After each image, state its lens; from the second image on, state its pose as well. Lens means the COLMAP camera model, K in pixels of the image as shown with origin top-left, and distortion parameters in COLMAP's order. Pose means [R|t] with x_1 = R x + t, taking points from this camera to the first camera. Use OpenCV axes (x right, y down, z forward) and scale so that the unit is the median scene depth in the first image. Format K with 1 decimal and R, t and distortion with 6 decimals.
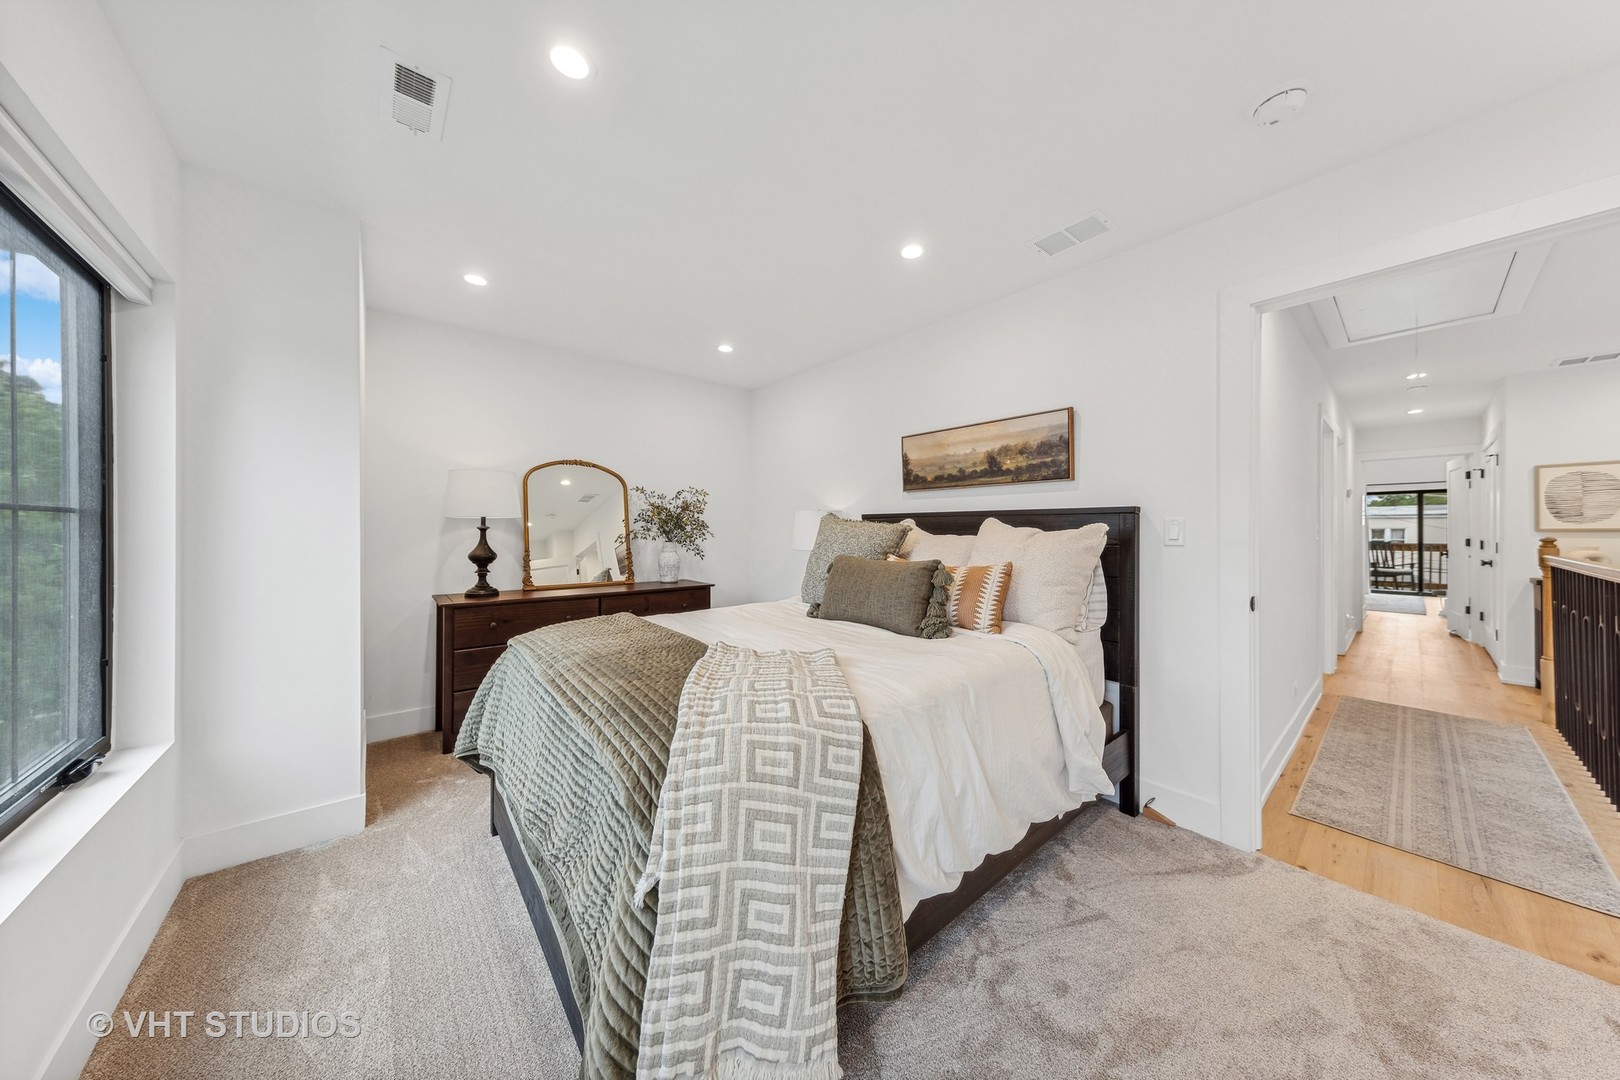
lens RADIAL K [[516.6, 0, 810.0], [0, 516.6, 540.0], [0, 0, 1]] dist [0.000167, -0.000003]
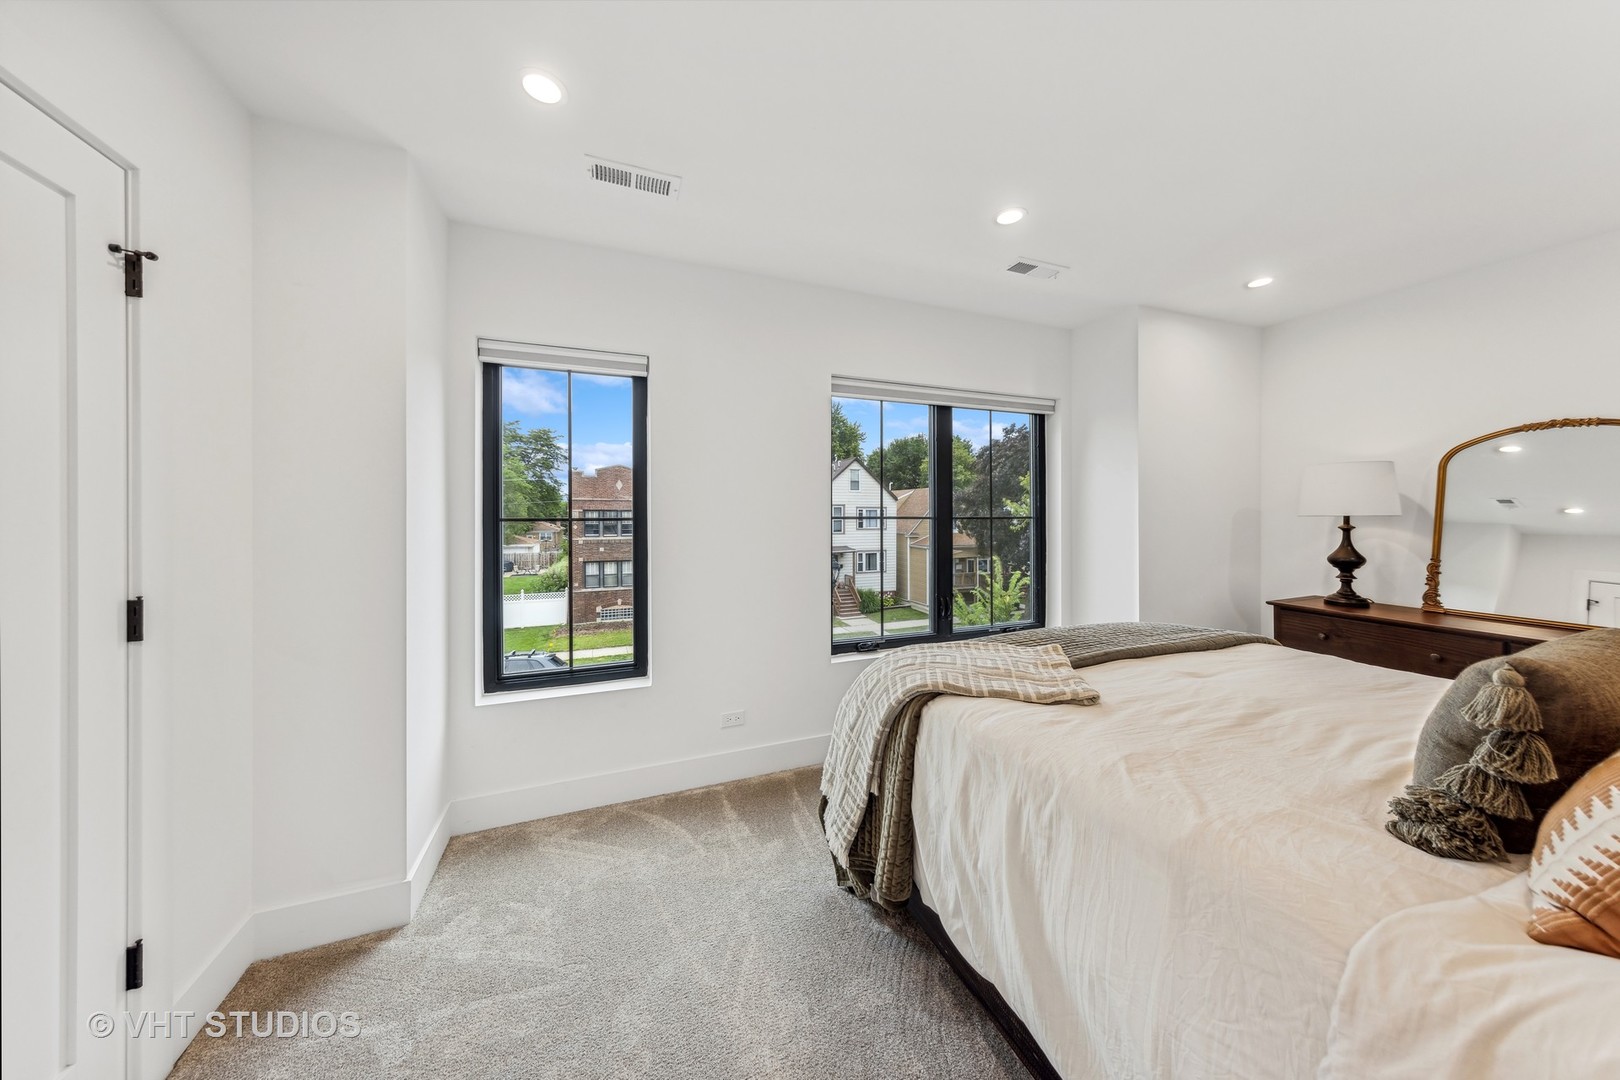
lens RADIAL K [[516.6, 0, 810.0], [0, 516.6, 540.0], [0, 0, 1]] dist [0.000167, -0.000003]
pose [[-0.320833, 0.049364, -0.945848, 0.487234], [-0.011842, 0.998354, 0.056122, -0.040642], [0.947062, 0.029207, -0.319721, 0.416887]]
